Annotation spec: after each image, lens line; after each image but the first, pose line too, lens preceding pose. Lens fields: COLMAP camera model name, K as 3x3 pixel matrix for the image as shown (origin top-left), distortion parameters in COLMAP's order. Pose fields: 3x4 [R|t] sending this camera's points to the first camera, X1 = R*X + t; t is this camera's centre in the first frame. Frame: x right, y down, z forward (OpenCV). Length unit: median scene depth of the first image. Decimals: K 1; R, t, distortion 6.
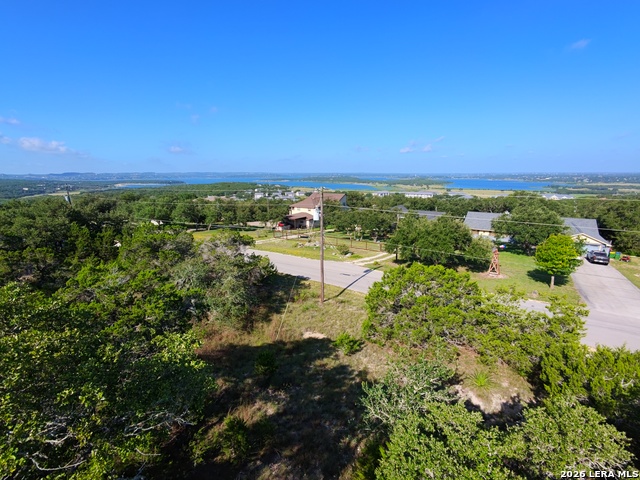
lens RADIAL K [[291.9, 0, 325.3], [0, 291.9, 243.2], [0, 0, 1]] dist [0.002358, -0.005361]
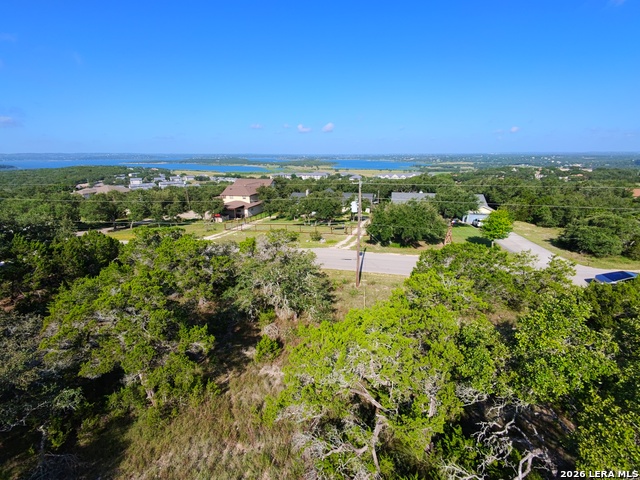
lens RADIAL K [[291.9, 0, 325.3], [0, 291.9, 243.2], [0, 0, 1]] dist [0.002358, -0.005361]
pose [[0.934215, -0.103409, 0.341393, -0.334532], [0.082492, 0.993745, 0.075270, -0.035562], [-0.347041, -0.042156, 0.936902, 0.015912]]
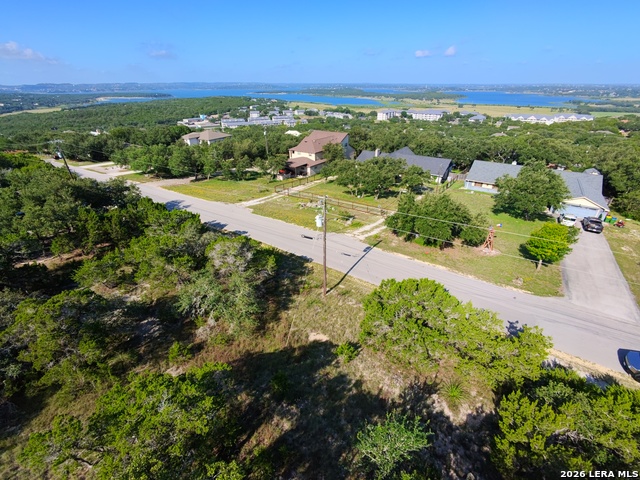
lens RADIAL K [[291.9, 0, 325.3], [0, 291.9, 243.2], [0, 0, 1]] dist [0.002358, -0.005361]
pose [[0.999995, 0.002740, -0.001645, -0.005008], [-0.002213, 0.965030, 0.262131, -0.191253], [0.002305, -0.262126, 0.965031, -0.011705]]
